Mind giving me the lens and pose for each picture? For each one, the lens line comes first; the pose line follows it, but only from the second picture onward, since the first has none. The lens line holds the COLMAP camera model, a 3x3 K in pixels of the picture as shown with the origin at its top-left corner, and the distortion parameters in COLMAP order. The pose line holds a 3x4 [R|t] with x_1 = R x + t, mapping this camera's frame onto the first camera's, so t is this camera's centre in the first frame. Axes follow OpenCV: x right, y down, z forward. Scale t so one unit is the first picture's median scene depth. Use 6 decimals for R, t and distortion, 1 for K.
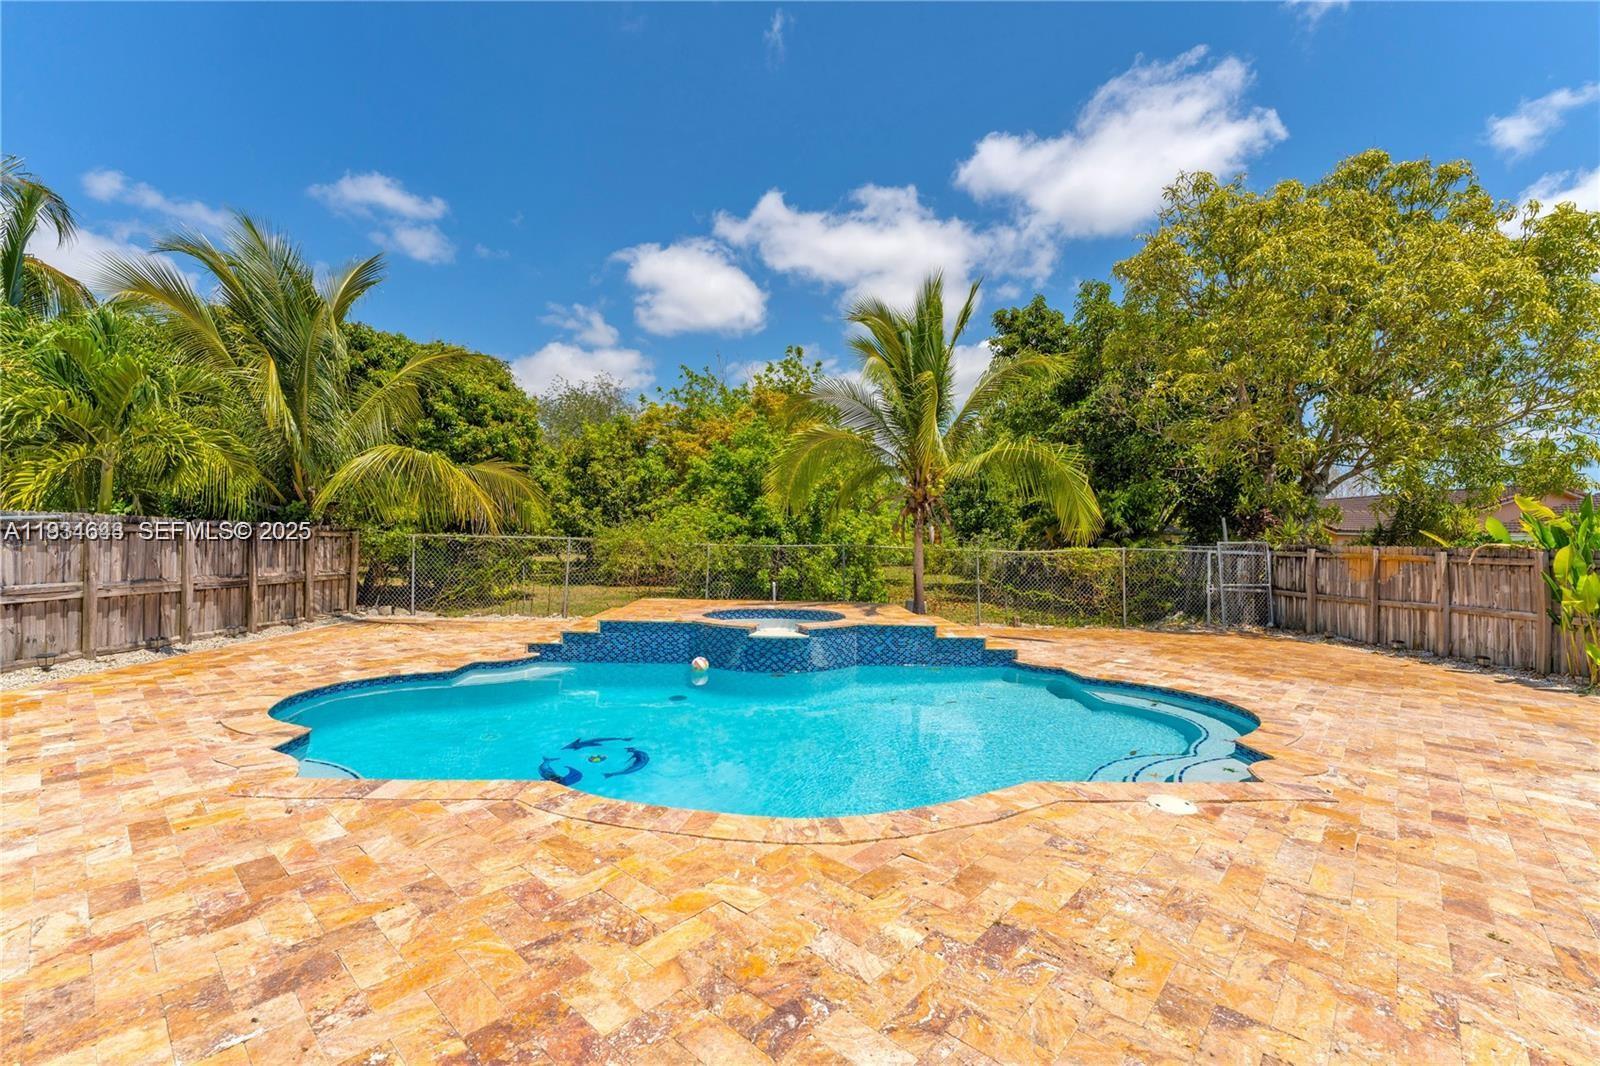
lens RADIAL K [[685.9, 0, 801.4], [0, 685.9, 534.9], [0, 0, 1]] dist [0.005738, -0.000006]
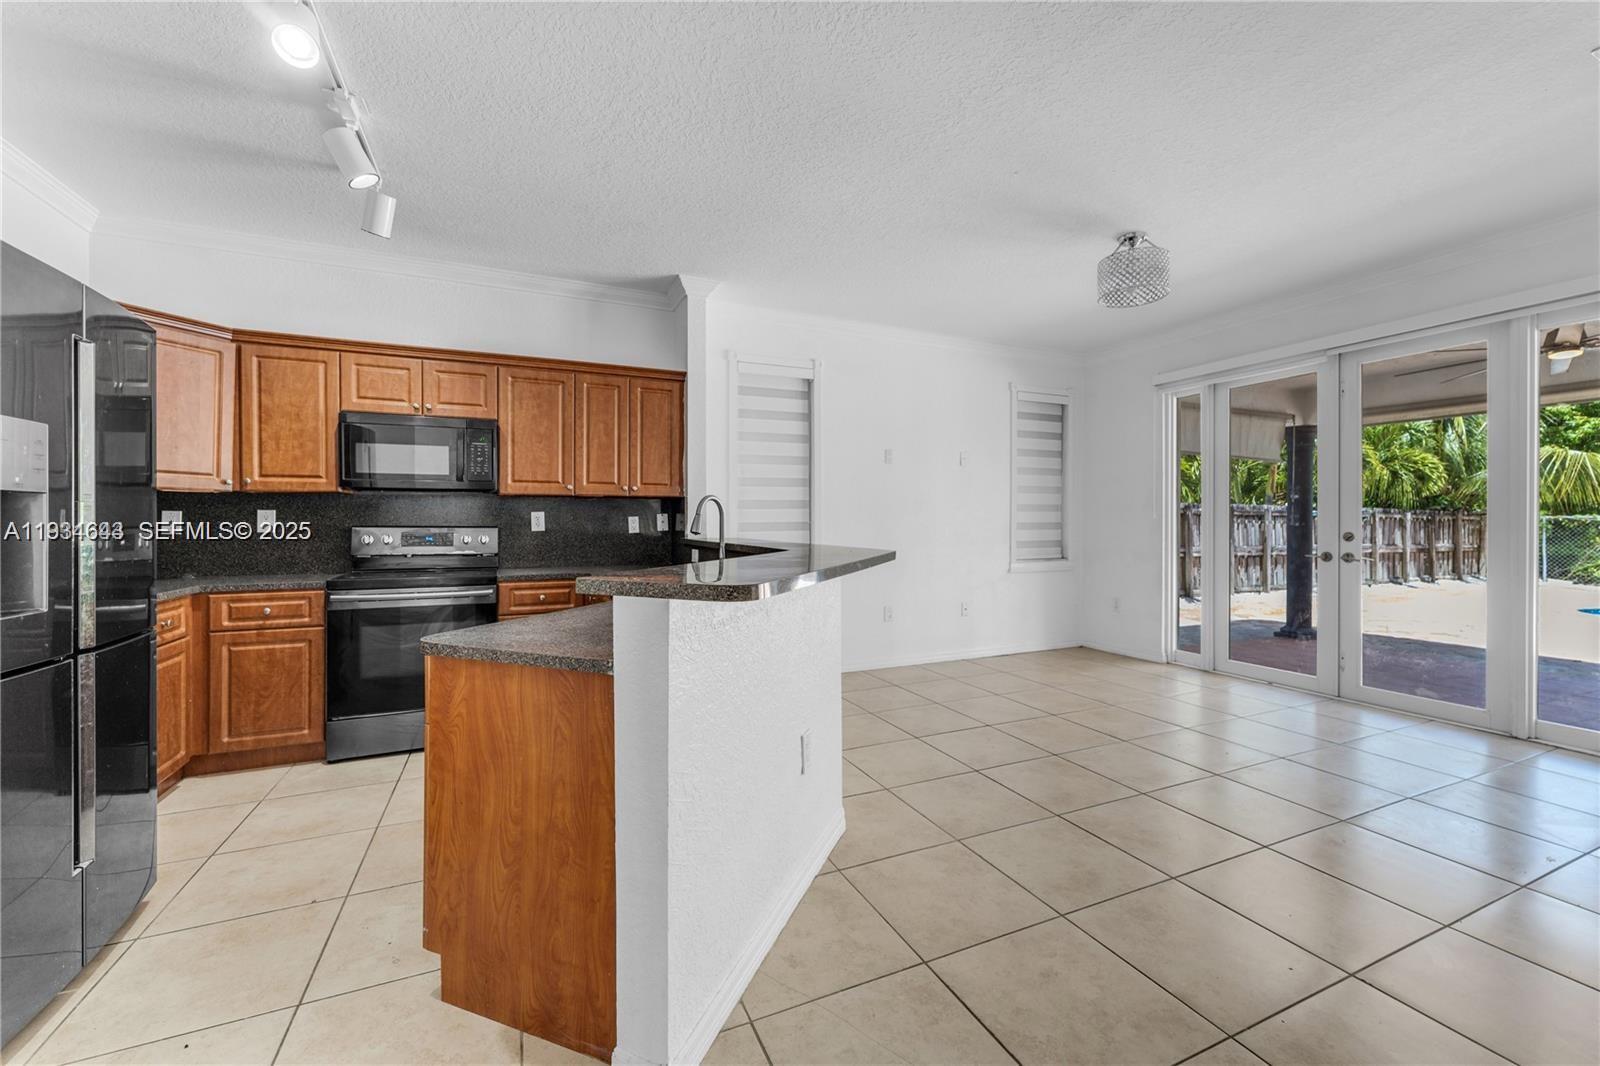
lens RADIAL K [[639.8, 0, 801.6], [0, 639.8, 524.0], [0, 0, 1]] dist [0.000182, 0.000264]
pose [[0.368898, -0.018381, -0.929288, 0.008134], [0.016669, 0.999774, -0.013158, 0.005587], [0.929320, -0.010637, 0.369121, -0.794553]]
